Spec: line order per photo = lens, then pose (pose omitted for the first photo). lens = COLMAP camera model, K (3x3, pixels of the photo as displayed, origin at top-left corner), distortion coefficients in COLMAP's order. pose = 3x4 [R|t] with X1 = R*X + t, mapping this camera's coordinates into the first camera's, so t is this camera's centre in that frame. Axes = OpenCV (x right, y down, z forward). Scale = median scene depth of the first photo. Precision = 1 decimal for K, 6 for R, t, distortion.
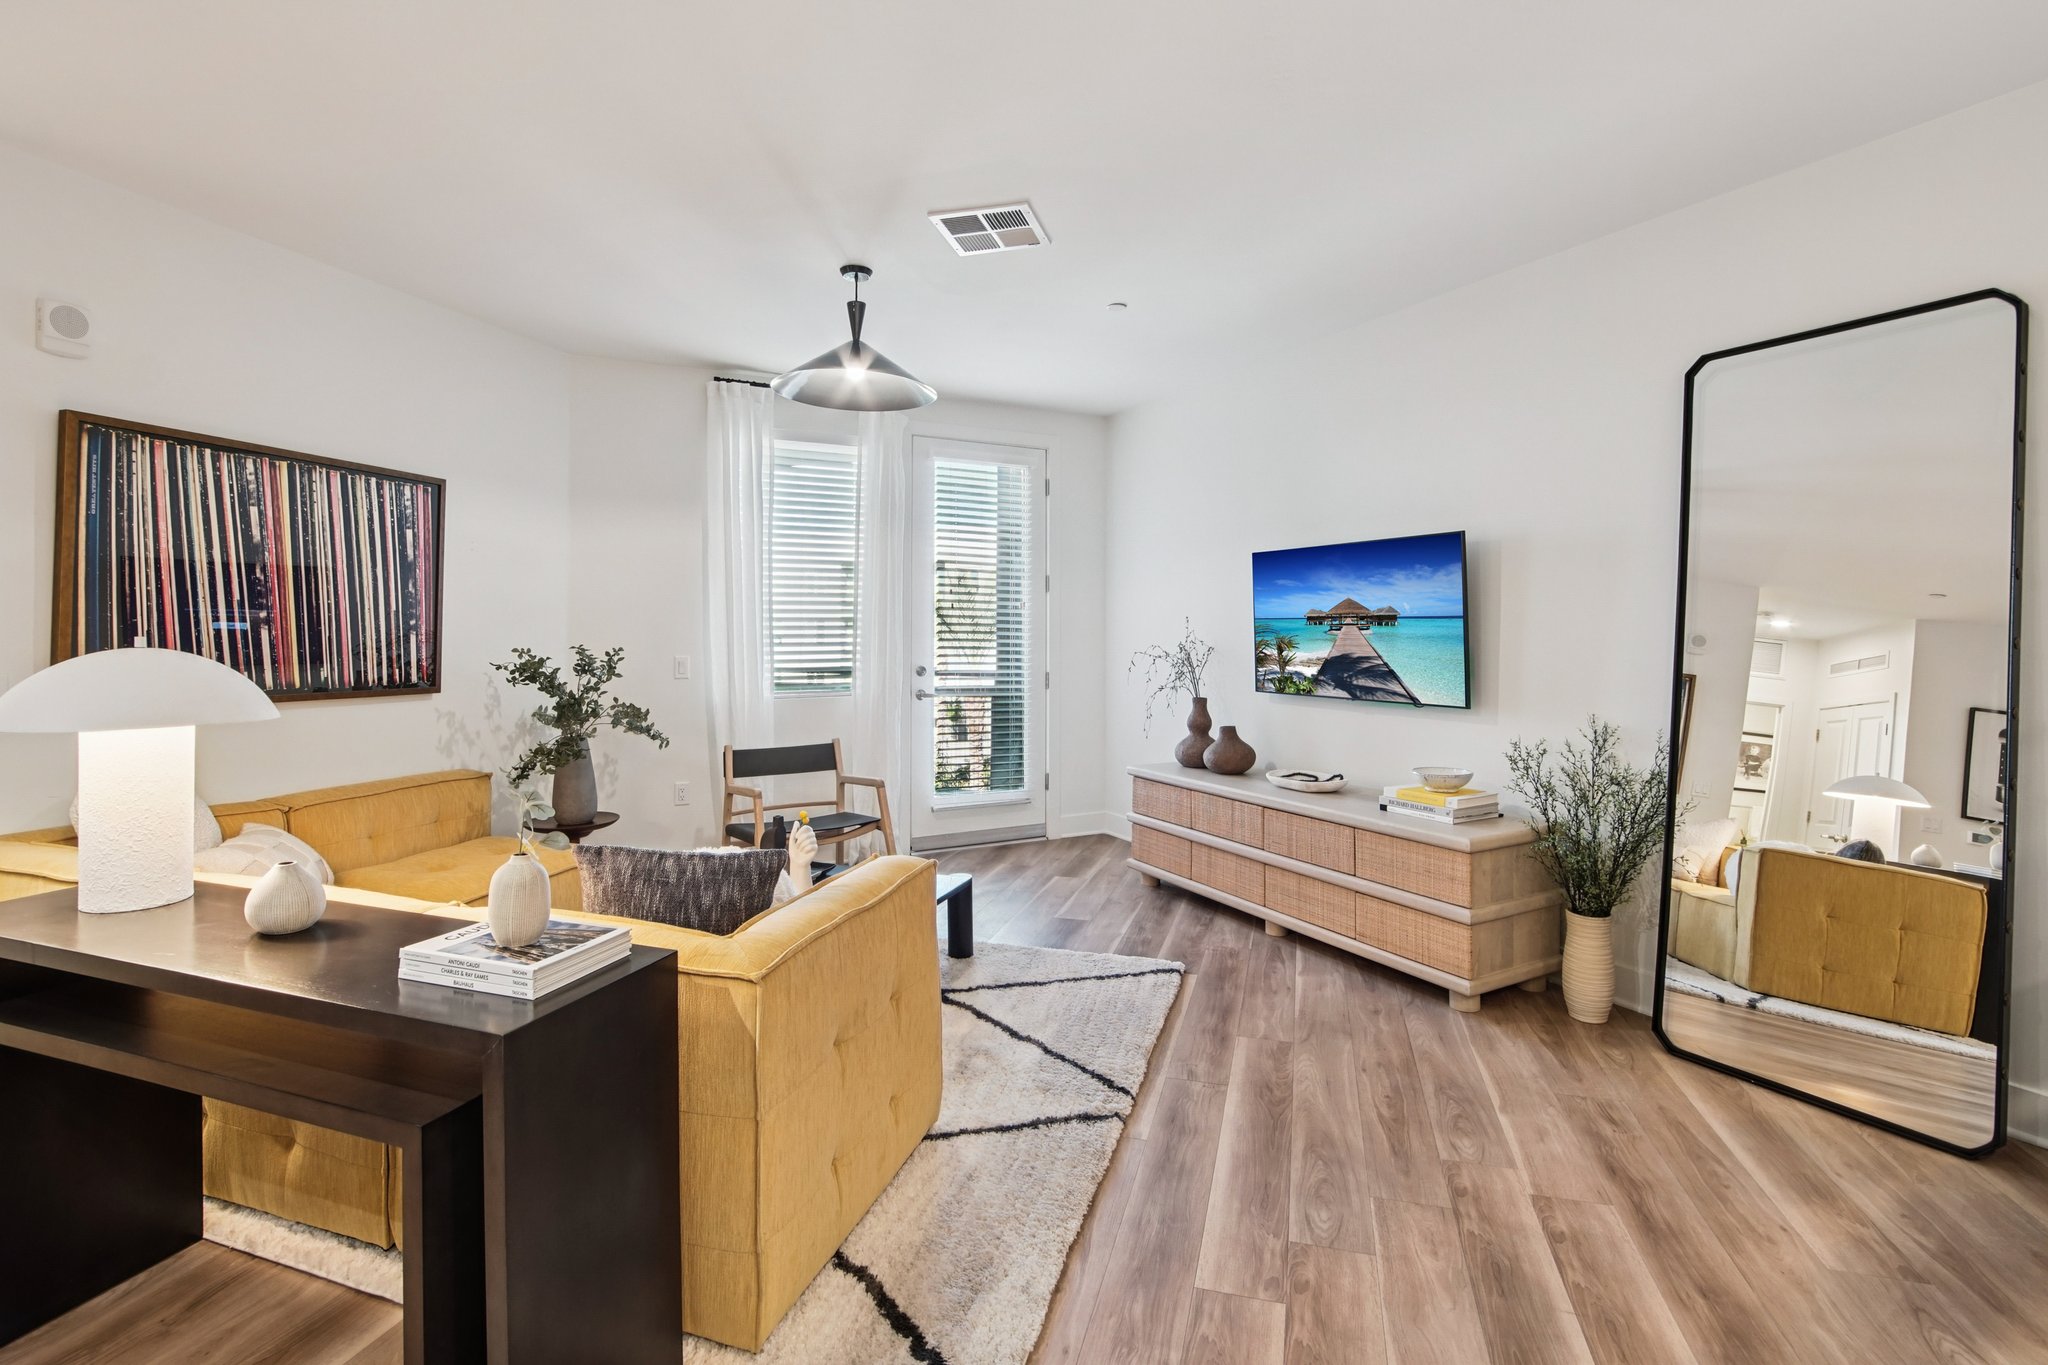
lens RADIAL K [[941.4, 0, 1005.9], [0, 941.4, 639.9], [0, 0, 1]] dist [-0.028785, 0.000326]
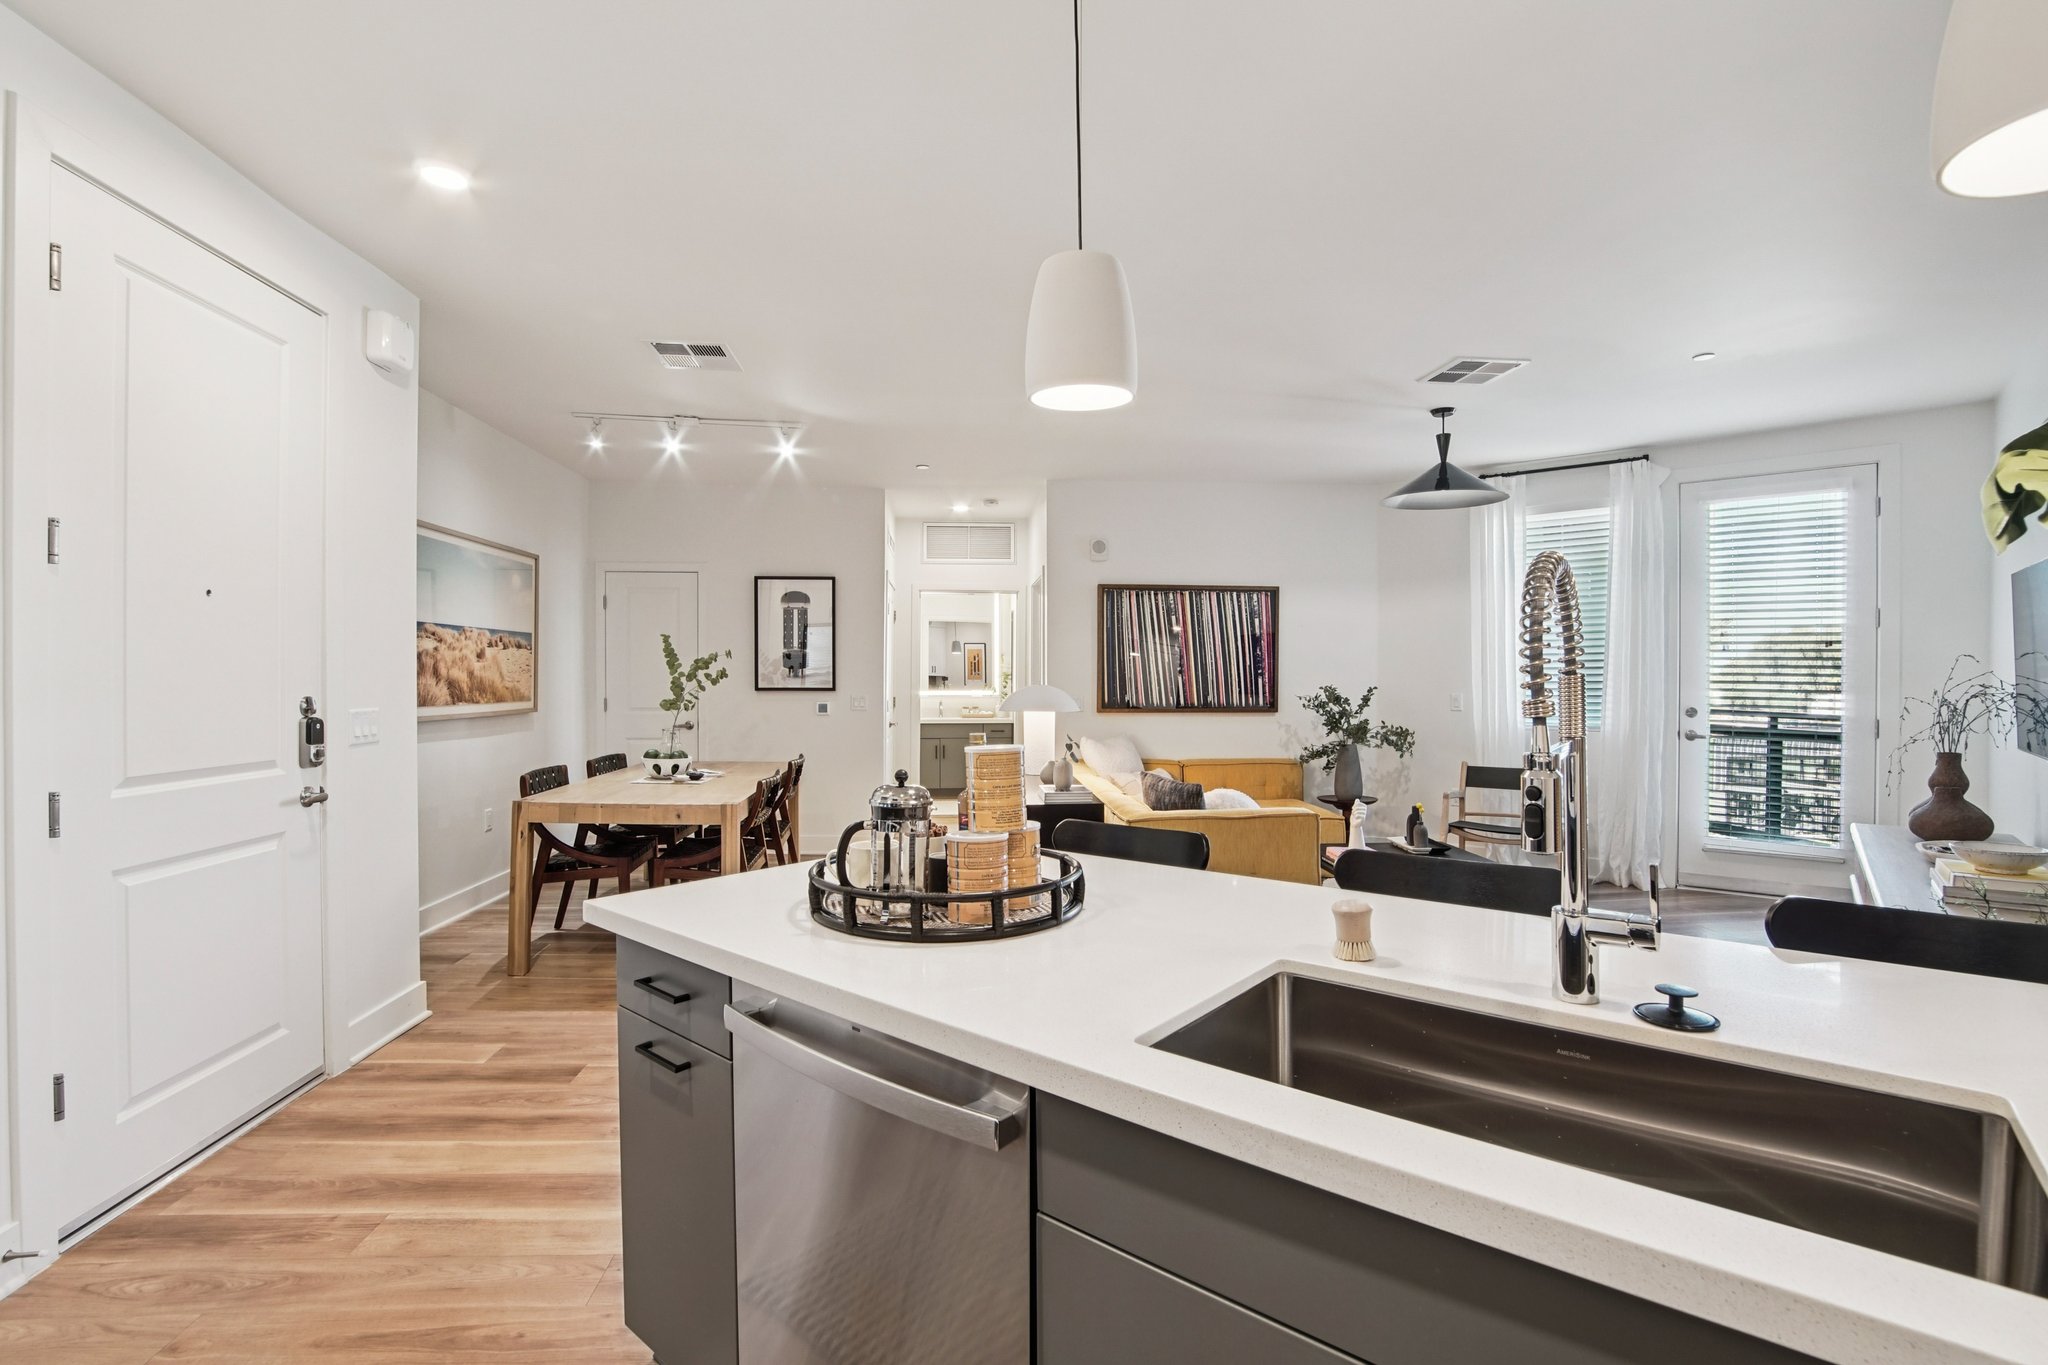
lens RADIAL K [[941.4, 0, 1024.1], [0, 941.4, 682.0], [0, 0, 1]] dist [-0.028785, 0.000326]
pose [[0.378880, 0.002037, -0.925444, 0.862073], [-0.000957, 0.999998, 0.001810, -0.001597], [0.925445, 0.000200, 0.378881, -0.080385]]
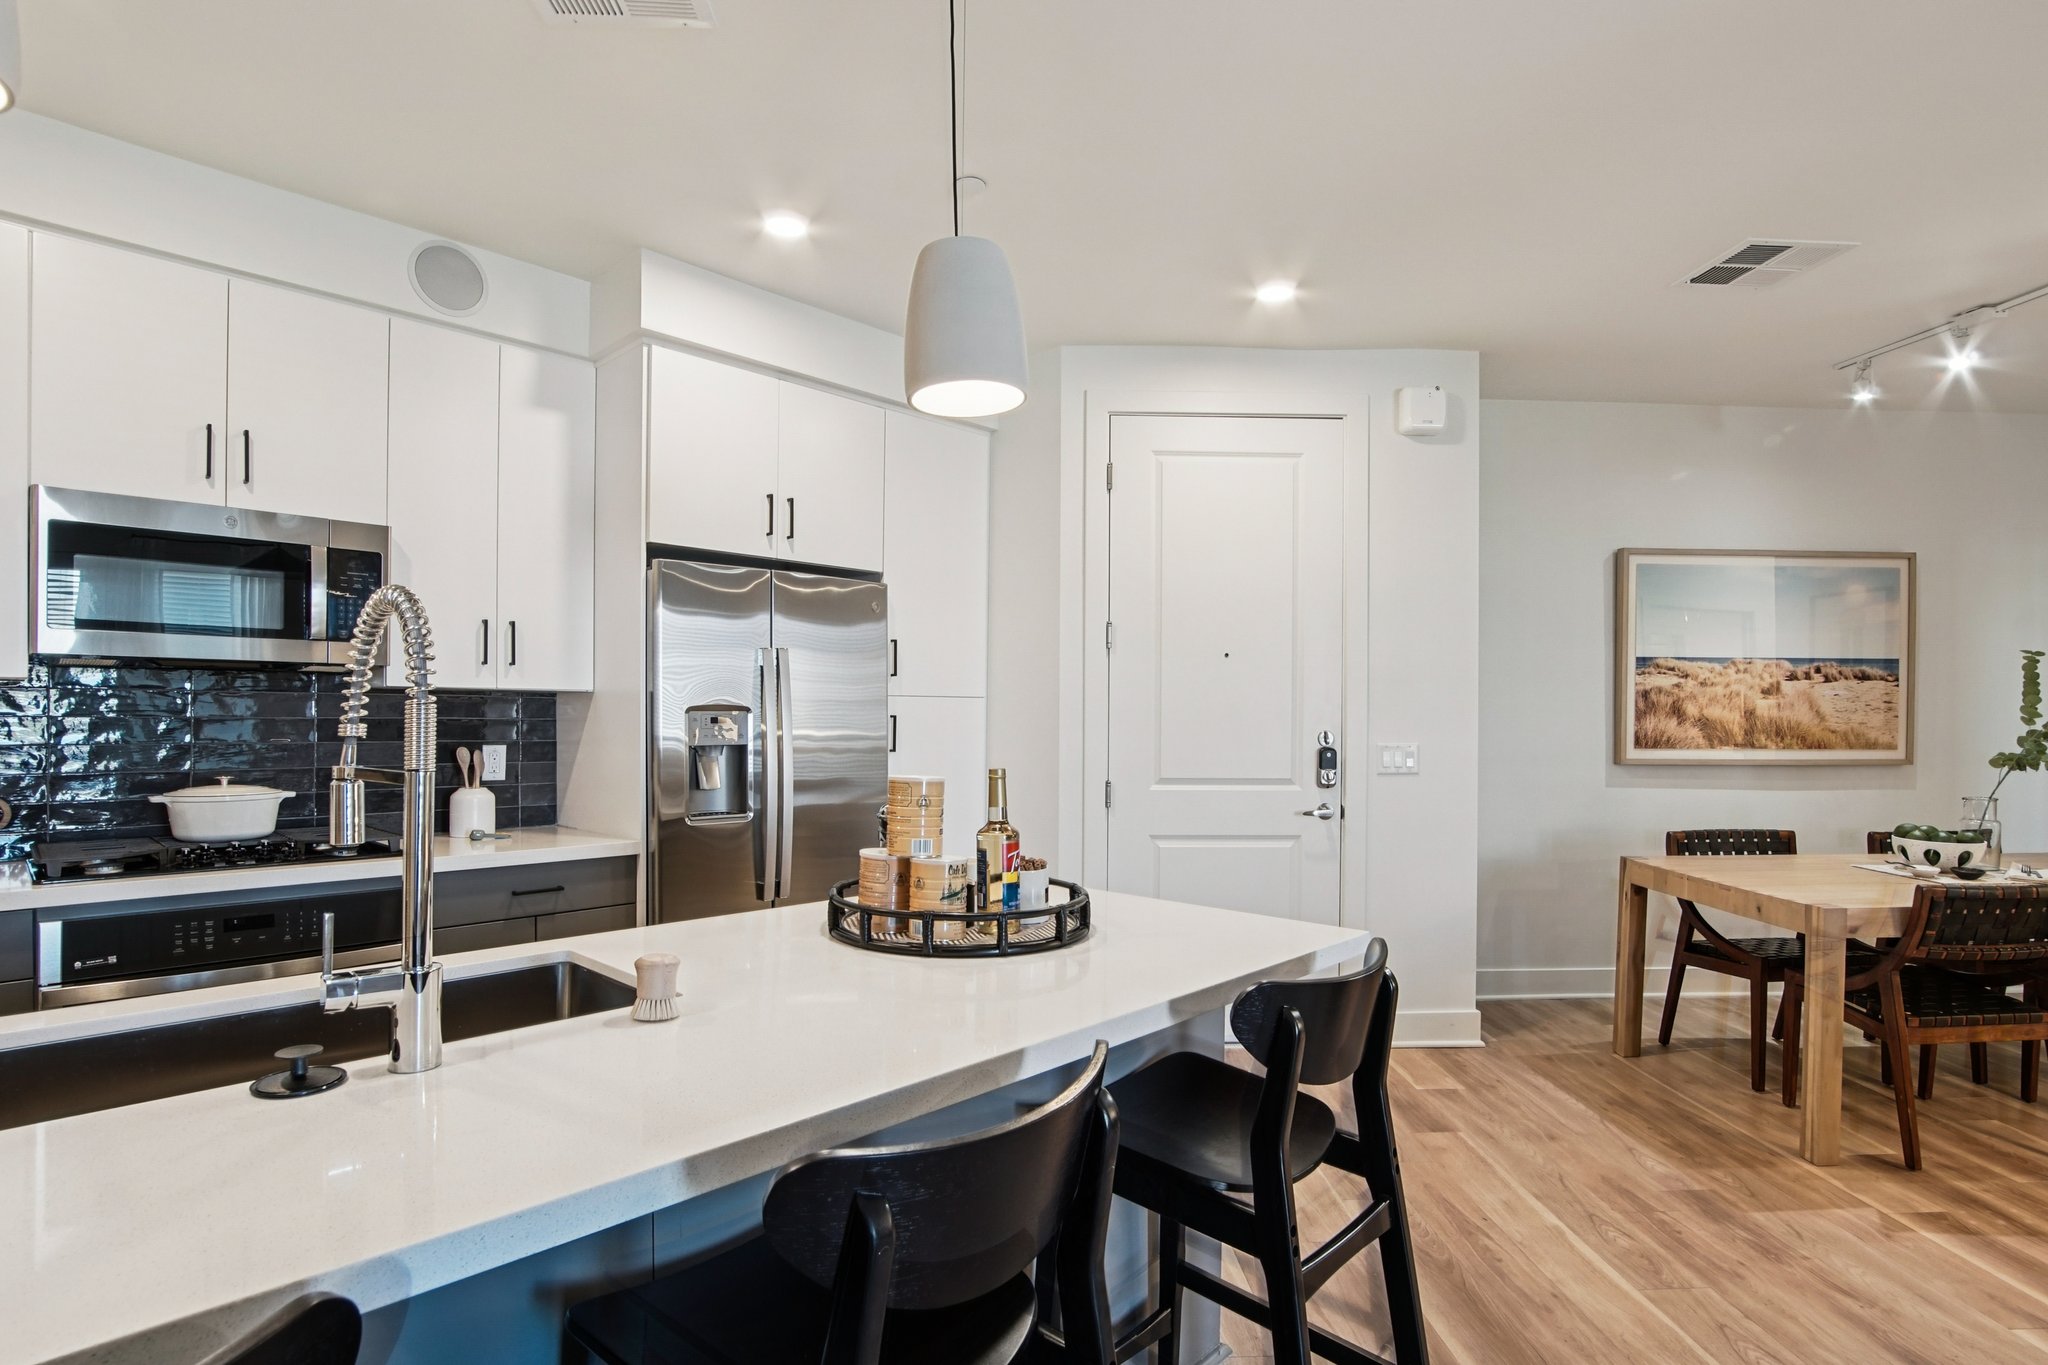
lens RADIAL K [[1026.9, 0, 1020.8], [0, 1026.9, 714.3], [0, 0, 1]] dist [-0.025160, -0.001715]
pose [[-0.947475, -0.007449, -0.319743, 0.544182], [-0.007401, 0.999972, -0.001364, -0.000685], [0.319744, 0.001074, -0.947503, 0.596190]]
